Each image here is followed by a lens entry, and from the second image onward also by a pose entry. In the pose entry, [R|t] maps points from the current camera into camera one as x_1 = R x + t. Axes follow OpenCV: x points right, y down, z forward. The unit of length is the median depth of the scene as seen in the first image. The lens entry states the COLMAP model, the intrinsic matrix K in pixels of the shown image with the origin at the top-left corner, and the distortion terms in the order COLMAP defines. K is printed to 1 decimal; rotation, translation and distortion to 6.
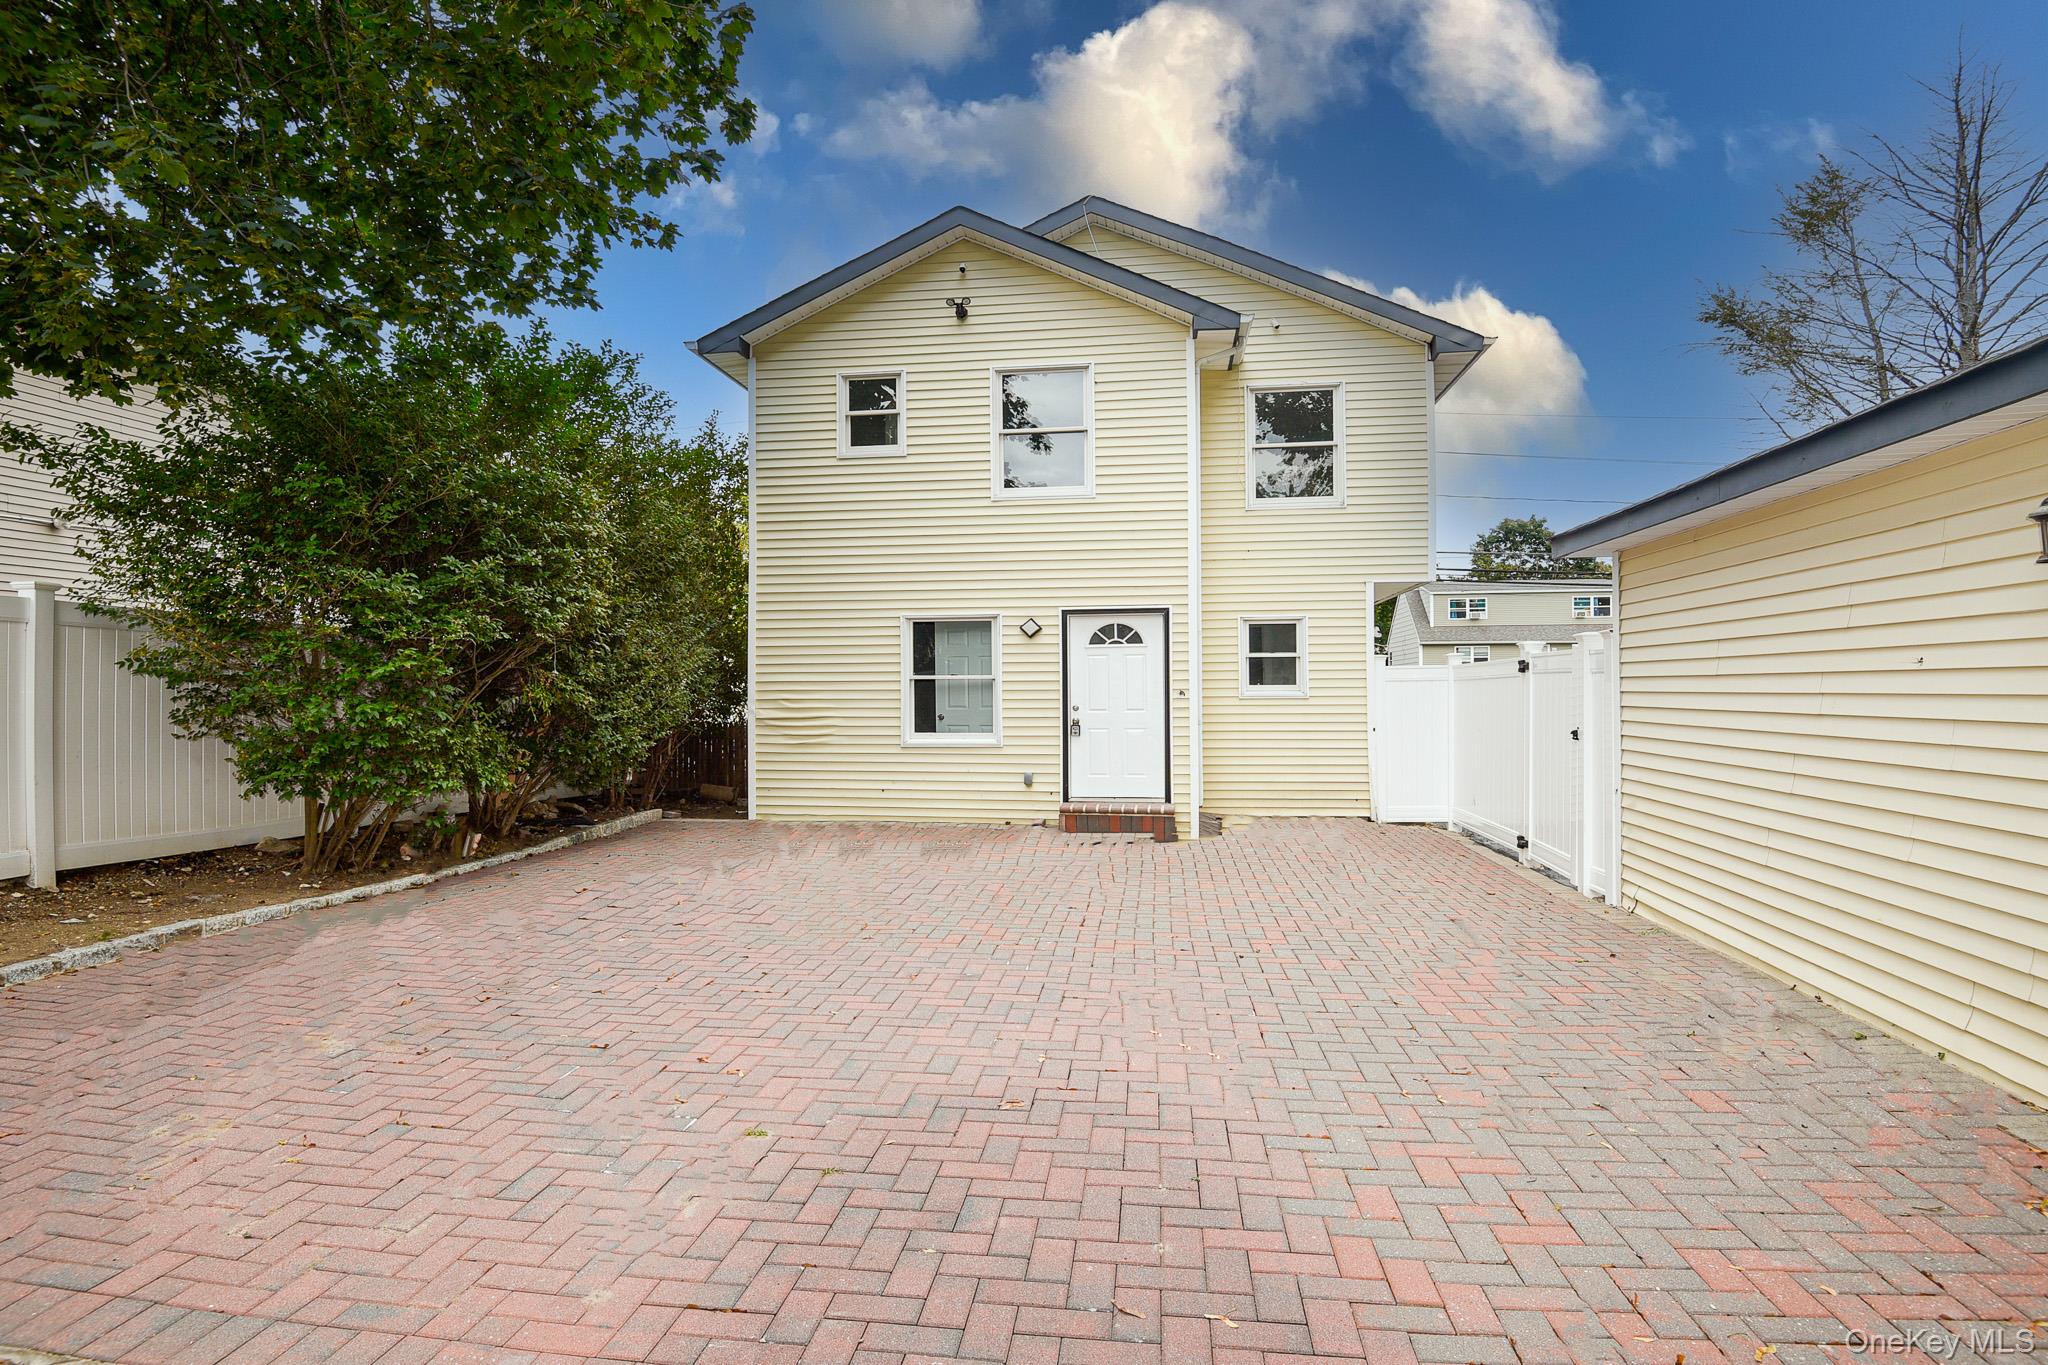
lens RADIAL K [[980.2, 0, 1031.2], [0, 980.2, 683.8], [0, 0, 1]] dist [-0.023426, -0.006656]
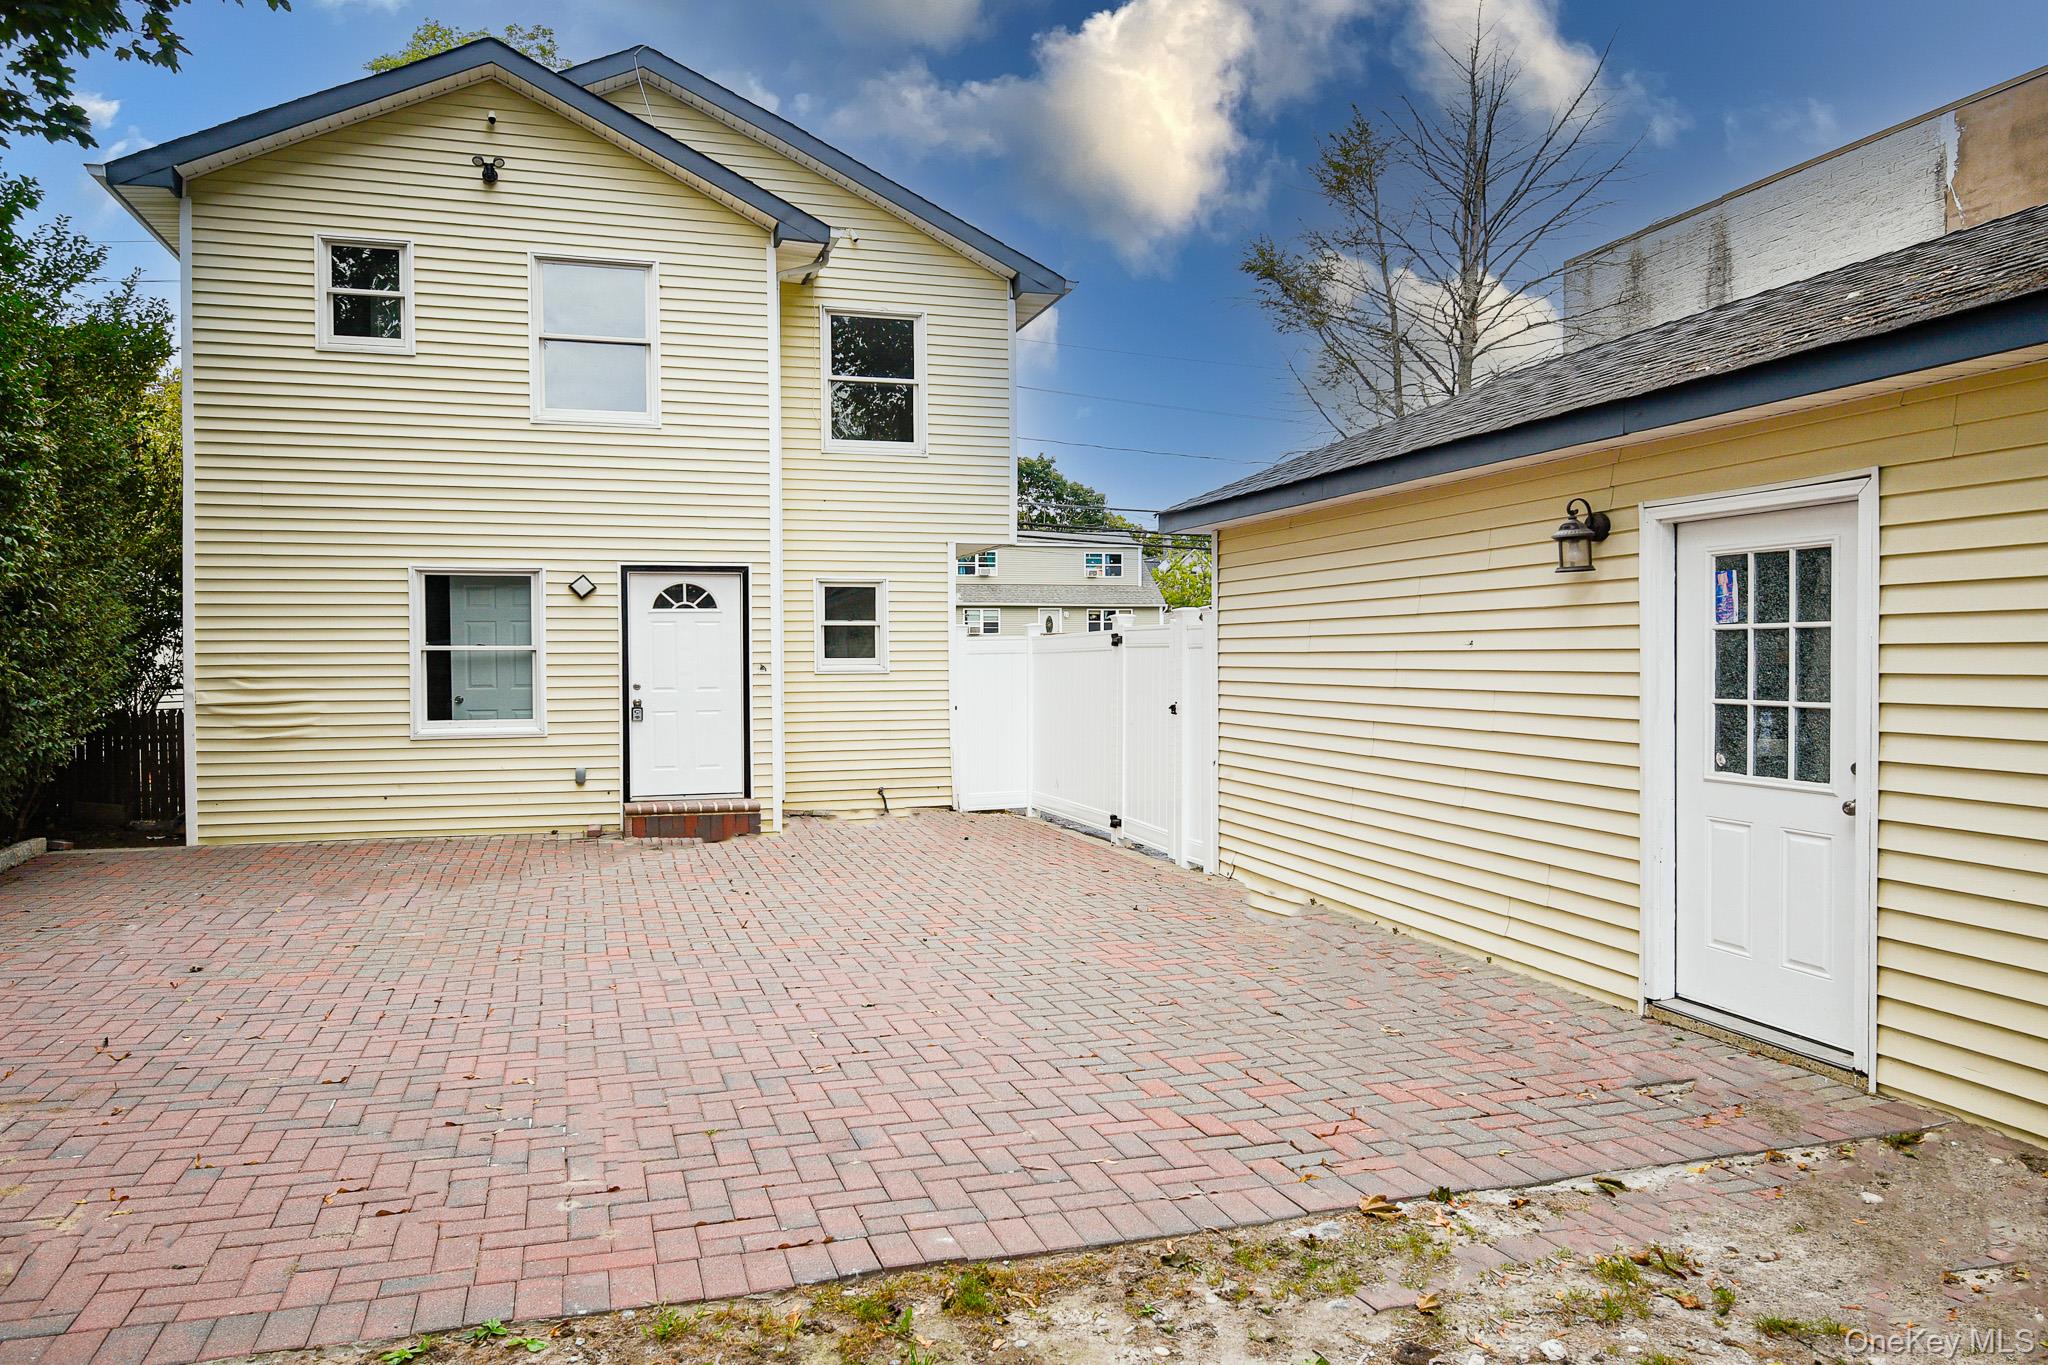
lens RADIAL K [[1297.7, 0, 1022.3], [0, 1297.7, 684.2], [0, 0, 1]] dist [-0.009724, -0.018147]
pose [[0.895345, -0.007205, 0.445315, -0.153991], [-0.003556, 0.999722, 0.023325, -0.003675], [-0.445360, -0.022467, 0.895070, -0.111527]]
